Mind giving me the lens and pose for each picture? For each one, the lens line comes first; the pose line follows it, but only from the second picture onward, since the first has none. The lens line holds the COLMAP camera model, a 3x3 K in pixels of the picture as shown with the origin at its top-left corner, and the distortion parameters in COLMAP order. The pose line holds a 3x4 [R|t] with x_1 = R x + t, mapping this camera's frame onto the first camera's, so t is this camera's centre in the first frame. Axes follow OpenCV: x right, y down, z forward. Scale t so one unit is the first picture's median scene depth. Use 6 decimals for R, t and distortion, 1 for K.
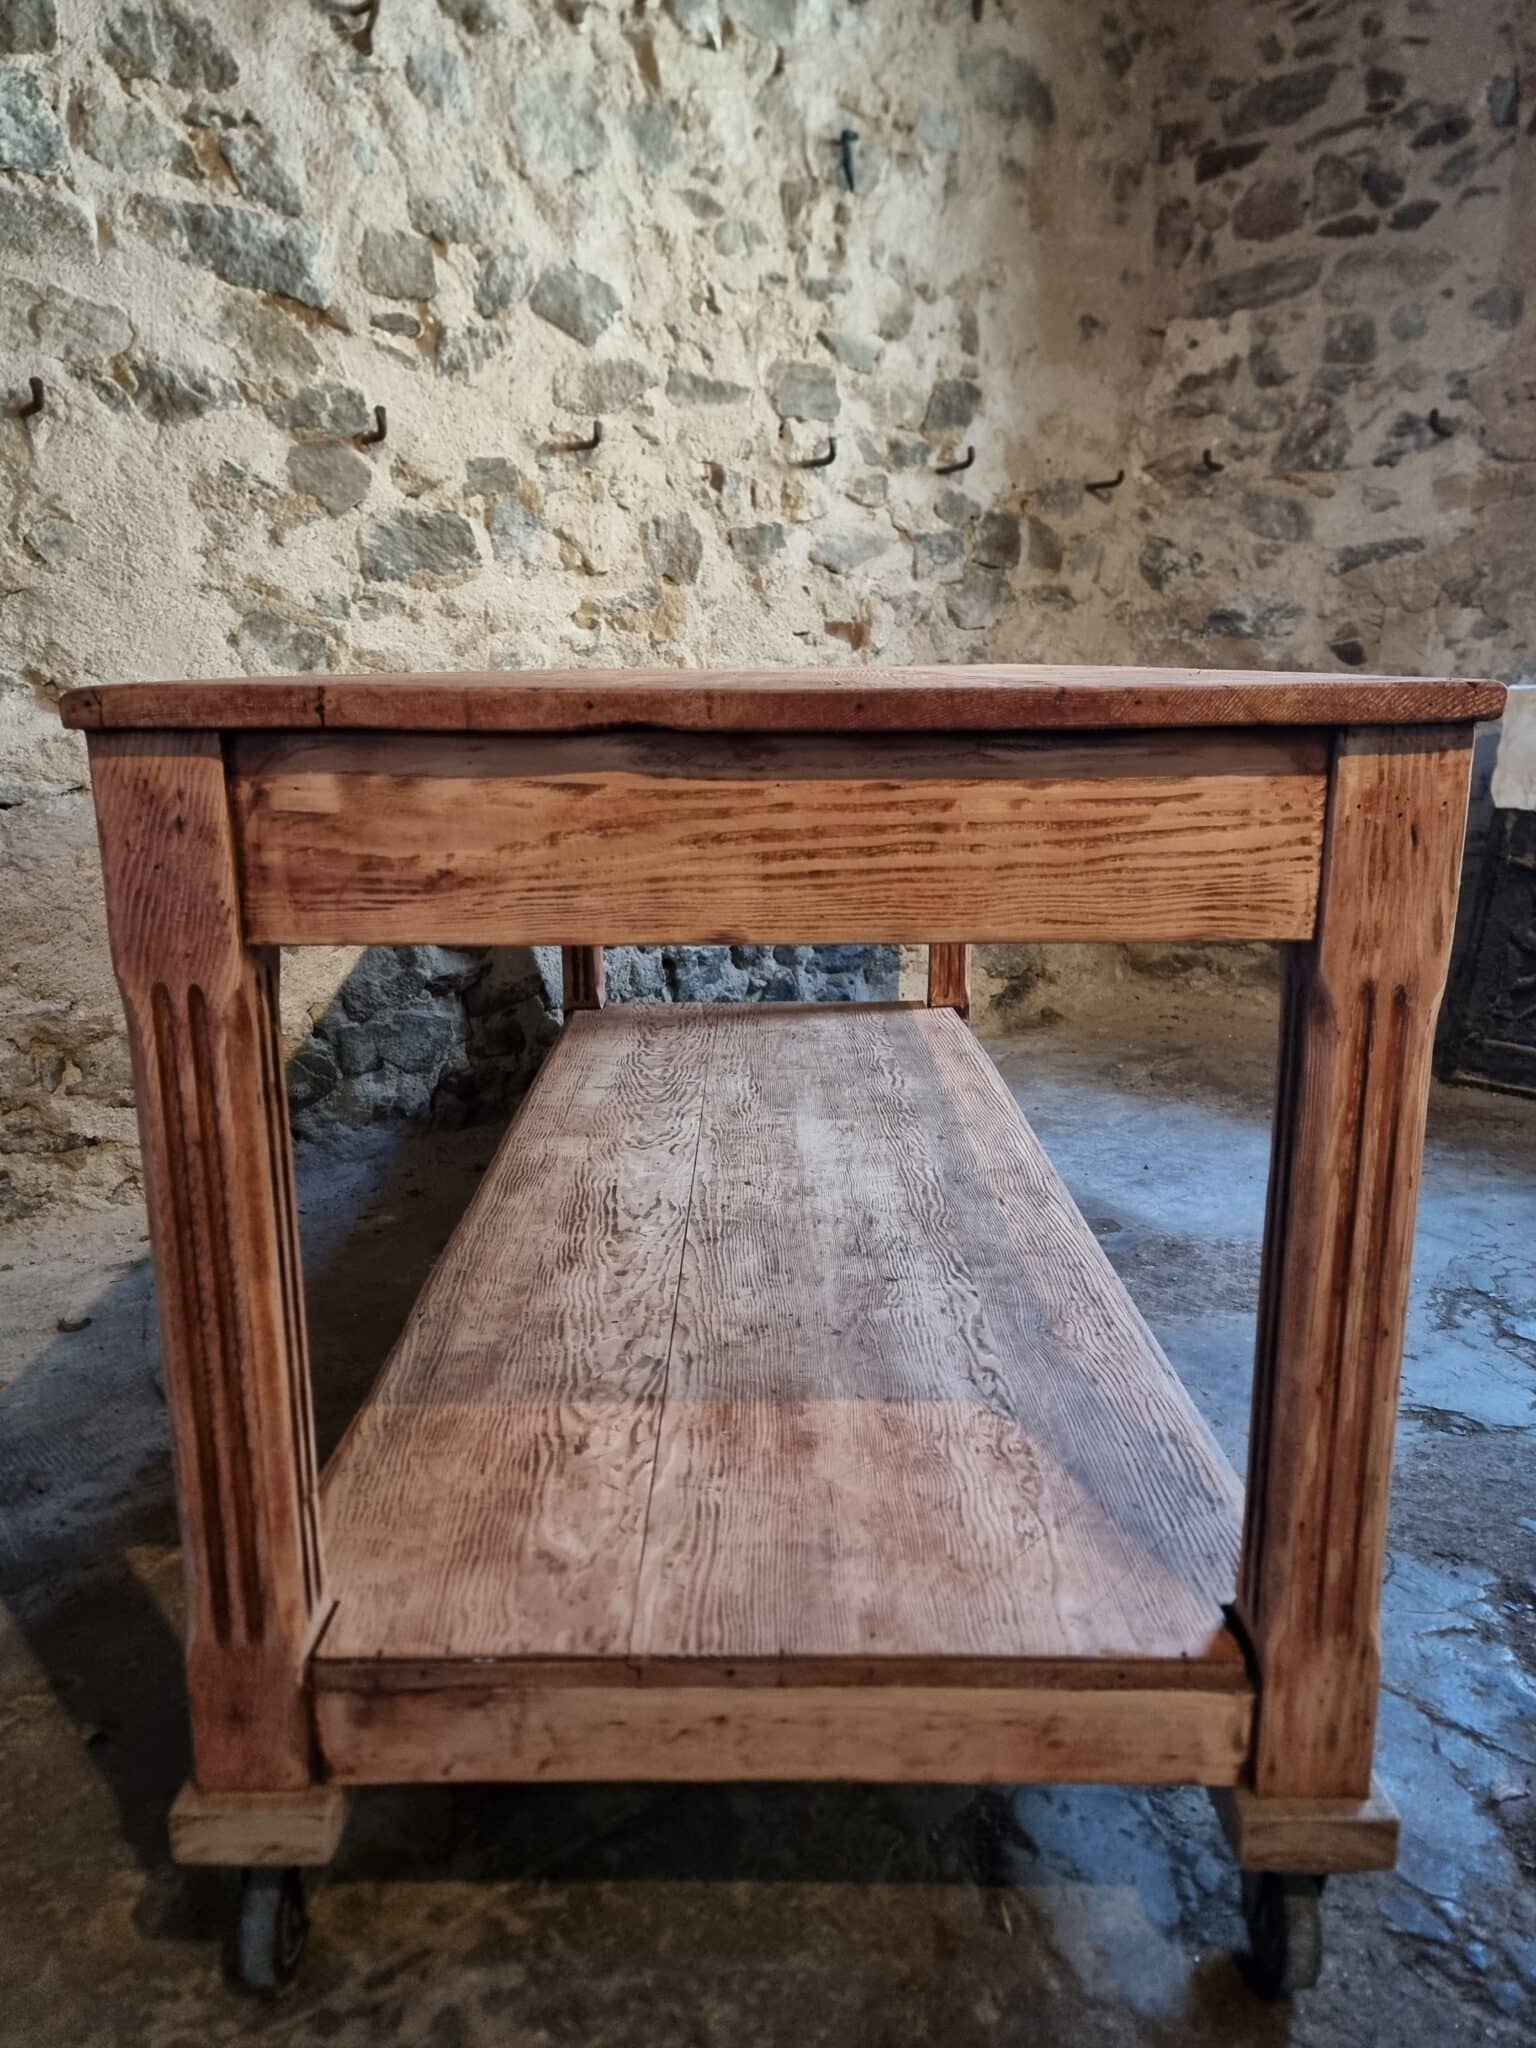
lens RADIAL K [[1552.6, 0, 772.5], [0, 1552.6, 1050.3], [0, 0, 1]] dist [0.062205, -0.056337]
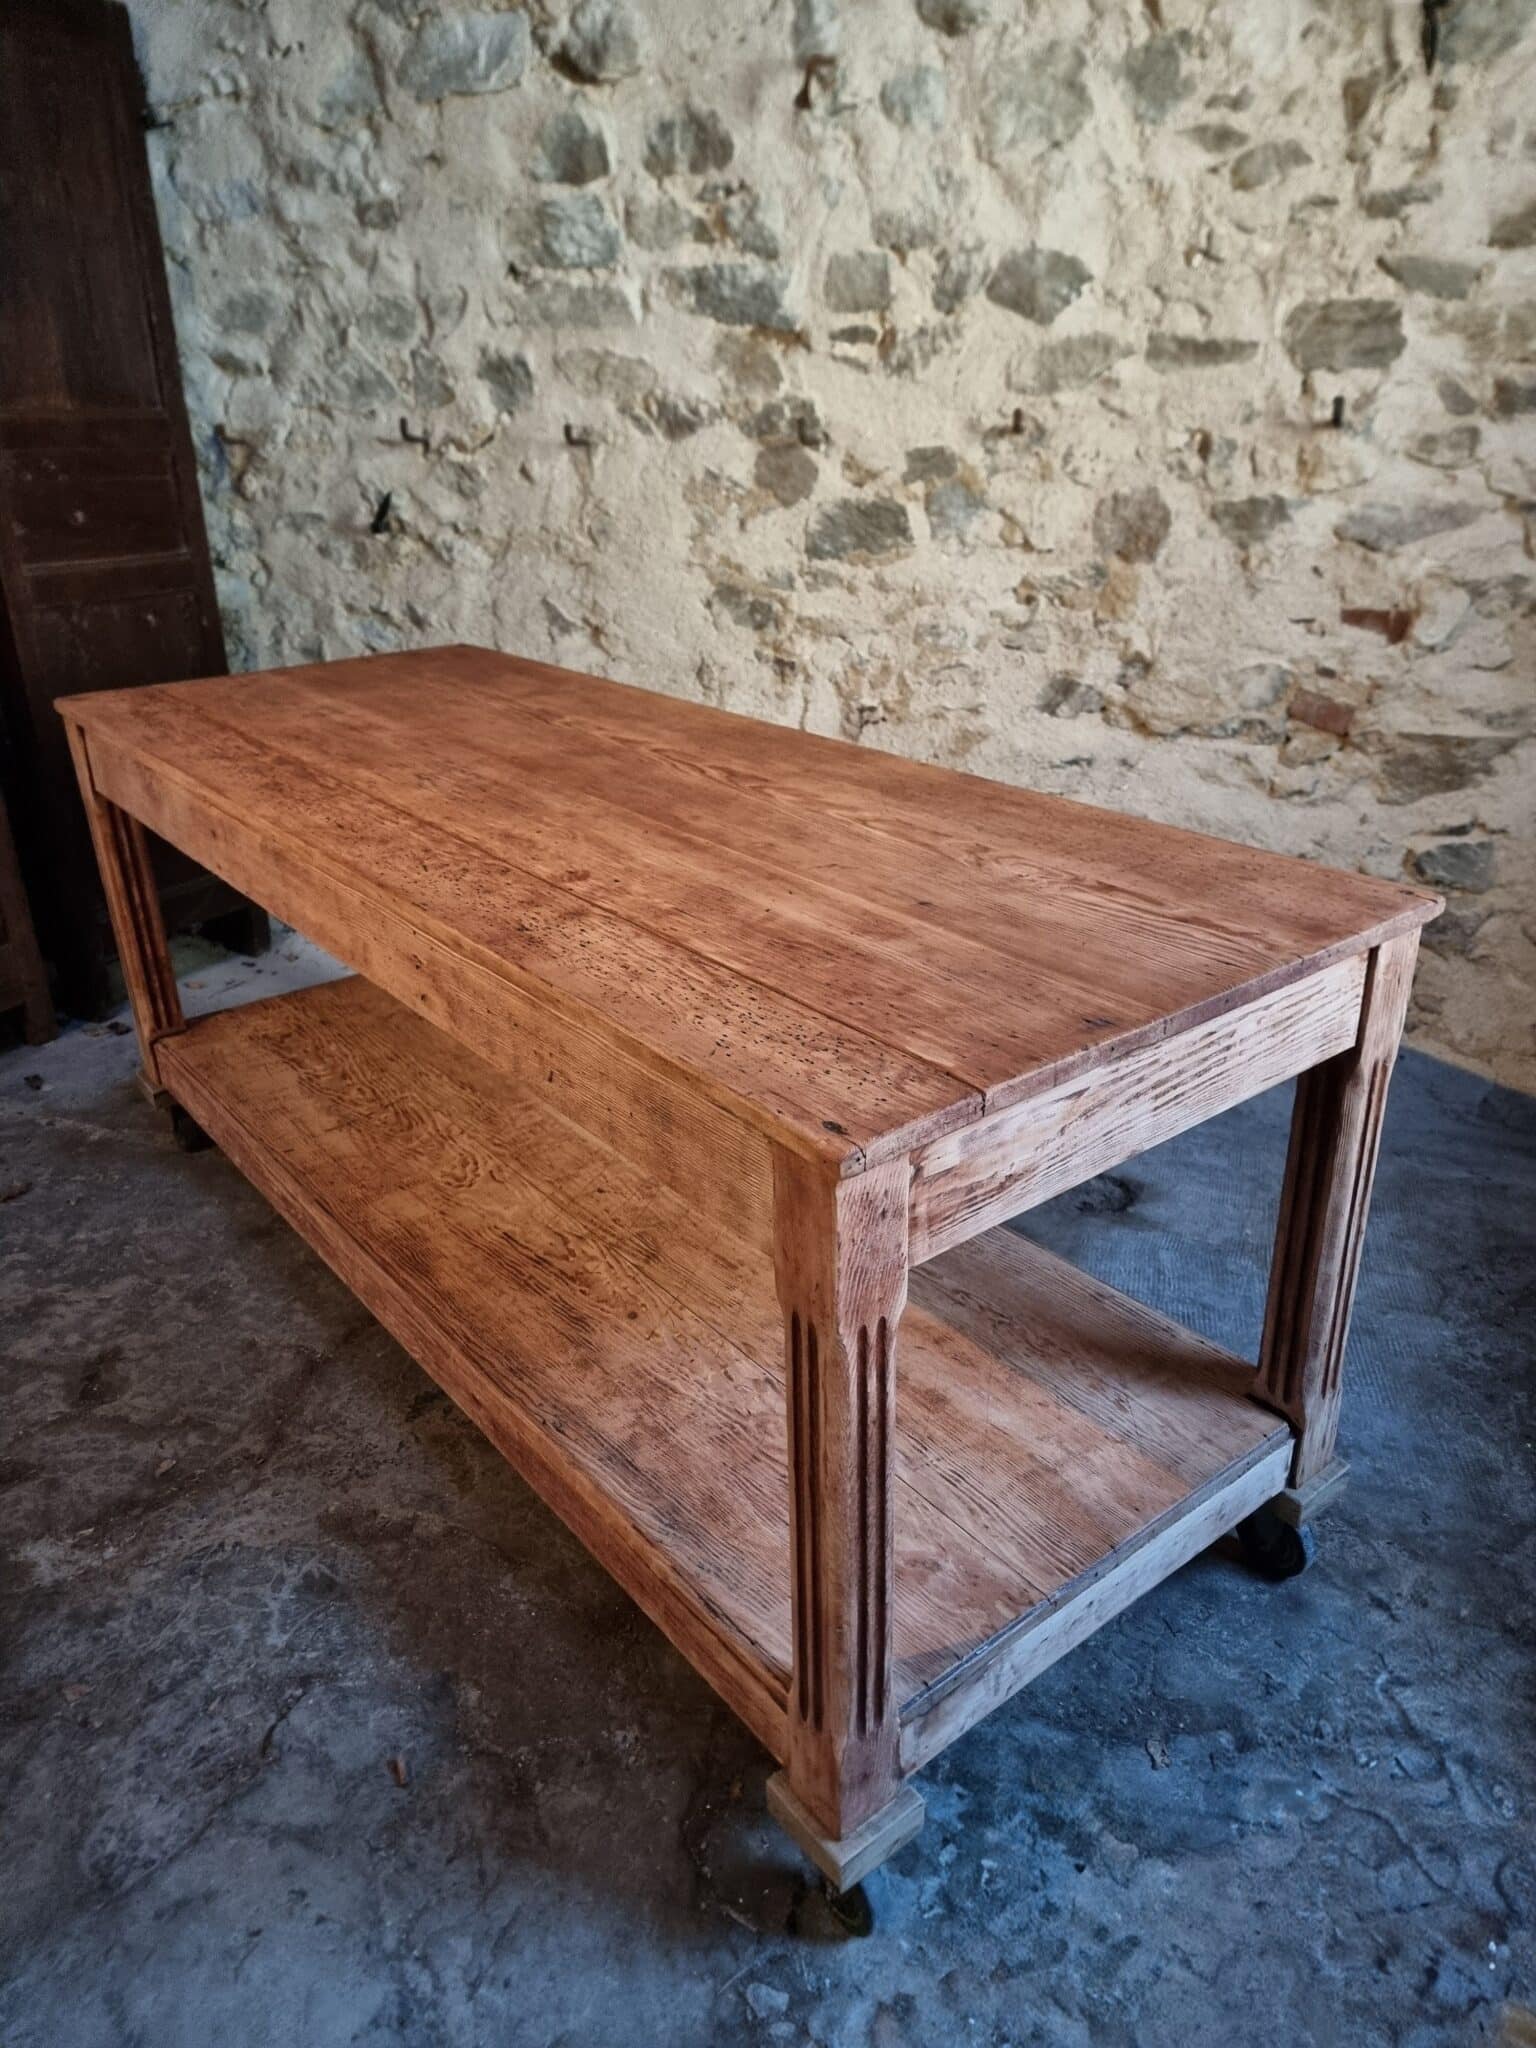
lens RADIAL K [[1439.1, 0, 754.7], [0, 1439.1, 1019.3], [0, 0, 1]] dist [0.059358, -0.059370]
pose [[0.447106, 0.360691, -0.818534, 0.730075], [-0.209136, 0.931884, 0.296403, -0.277909], [0.869689, 0.038661, 0.492084, 0.407004]]
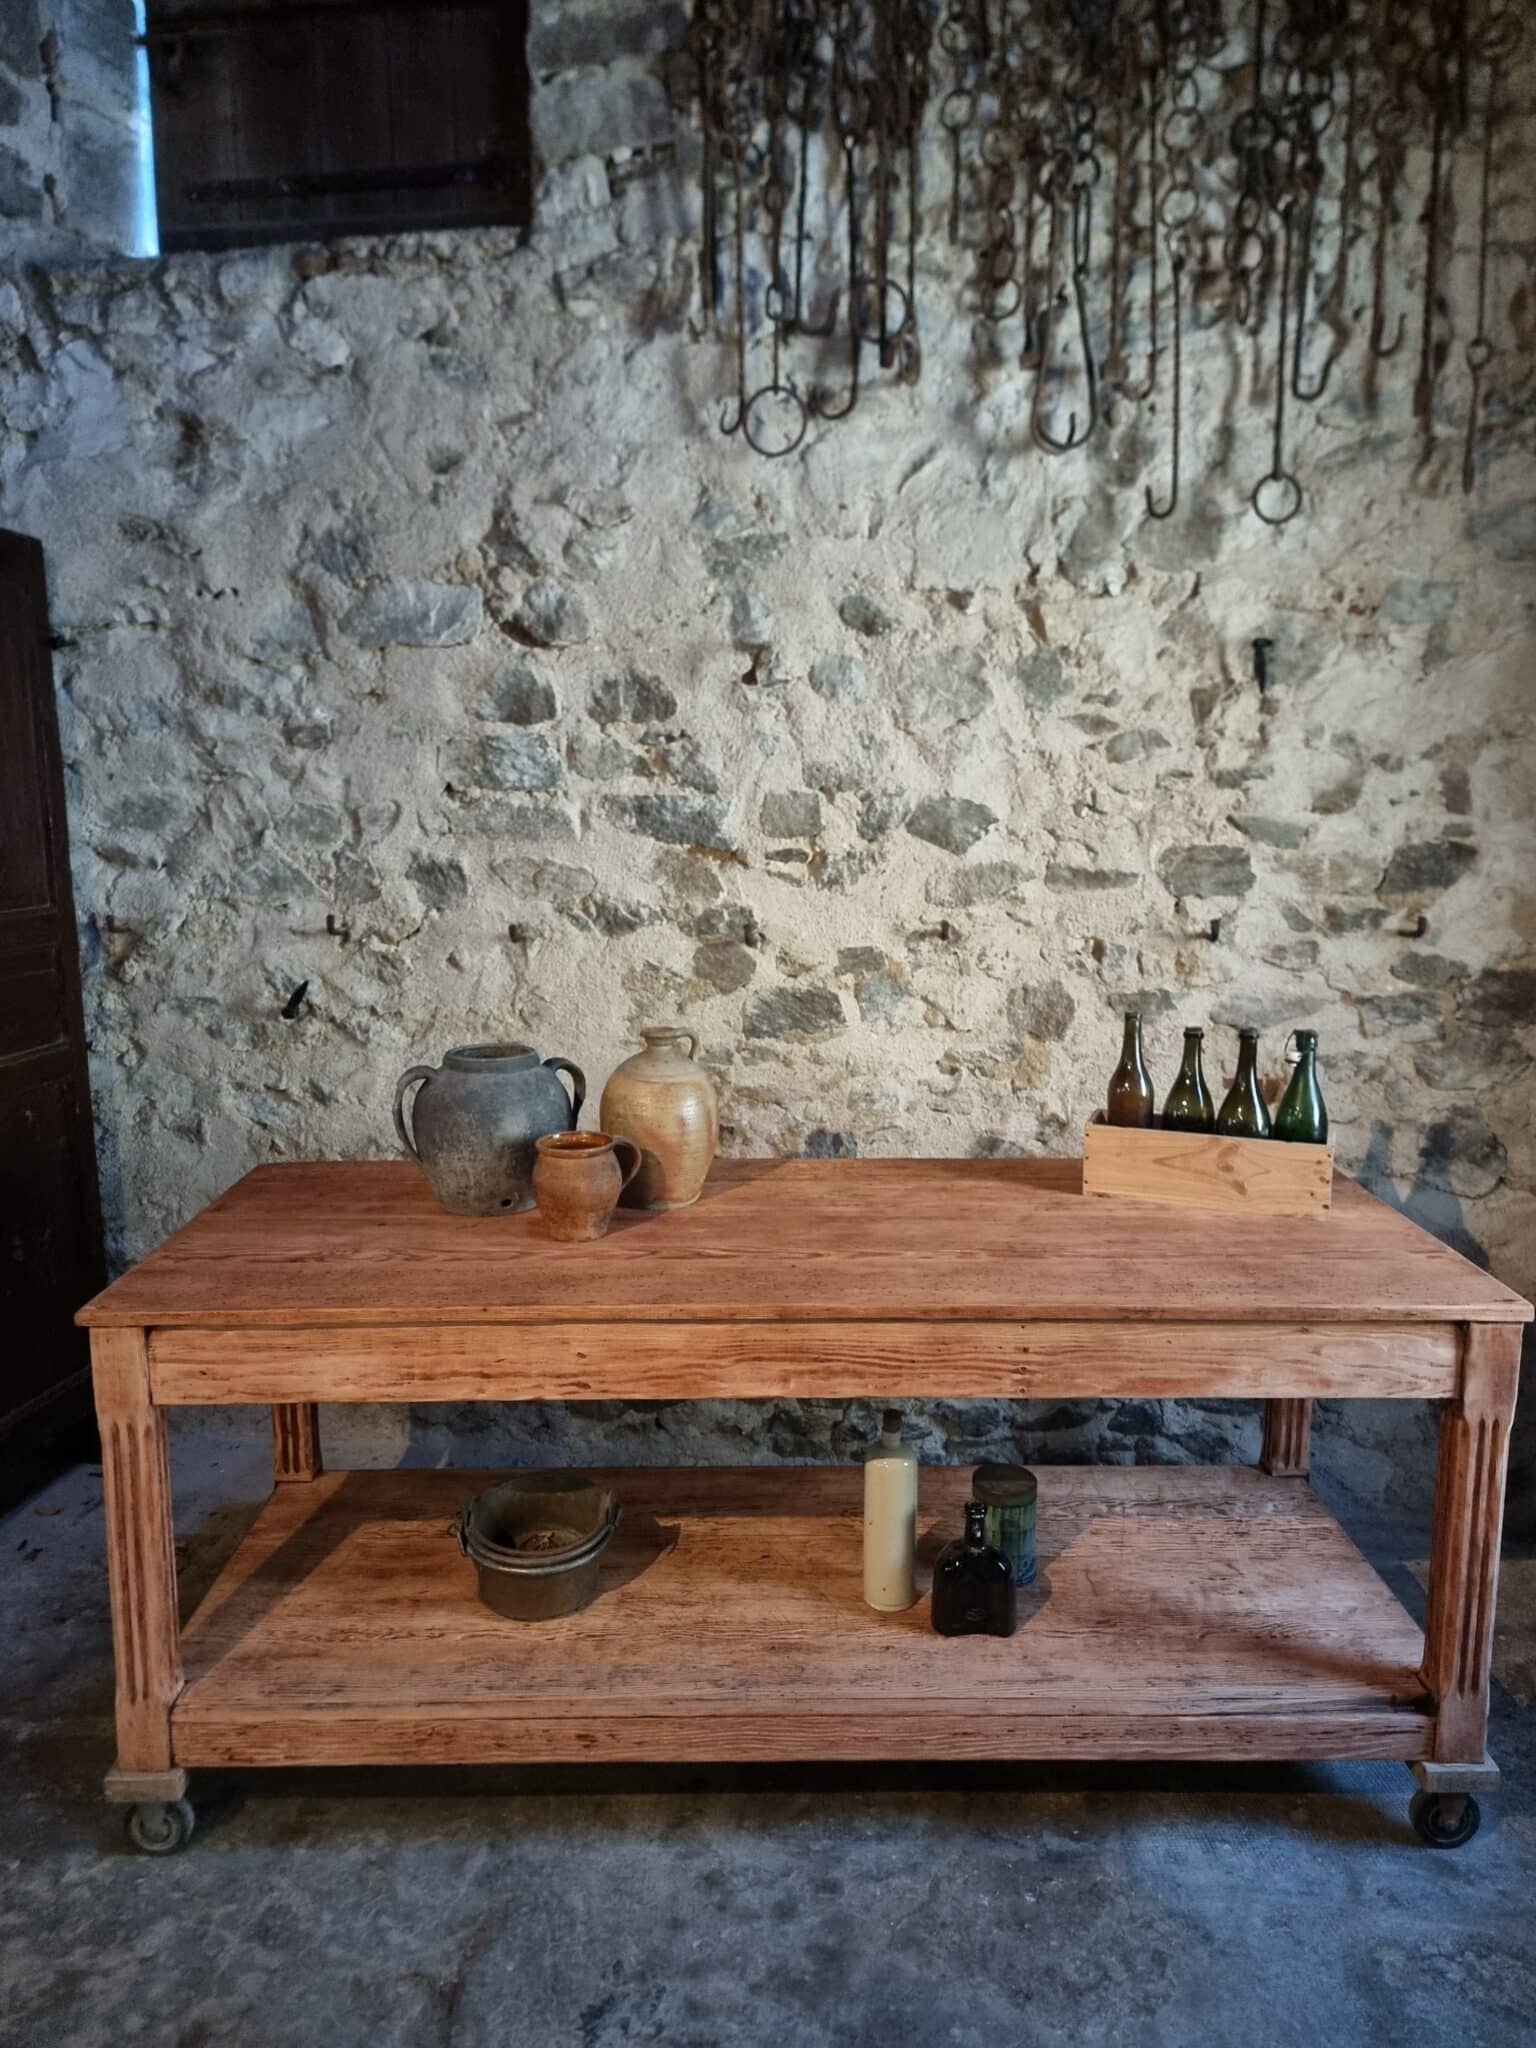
lens RADIAL K [[1447.4, 0, 758.1], [0, 1447.4, 1017.3], [0, 0, 1]] dist [0.101415, -0.160441]
pose [[0.681799, 0.144984, -0.717029, 0.592691], [-0.183827, 0.982668, 0.023901, -0.332198], [0.708066, 0.115514, 0.696634, 0.145621]]
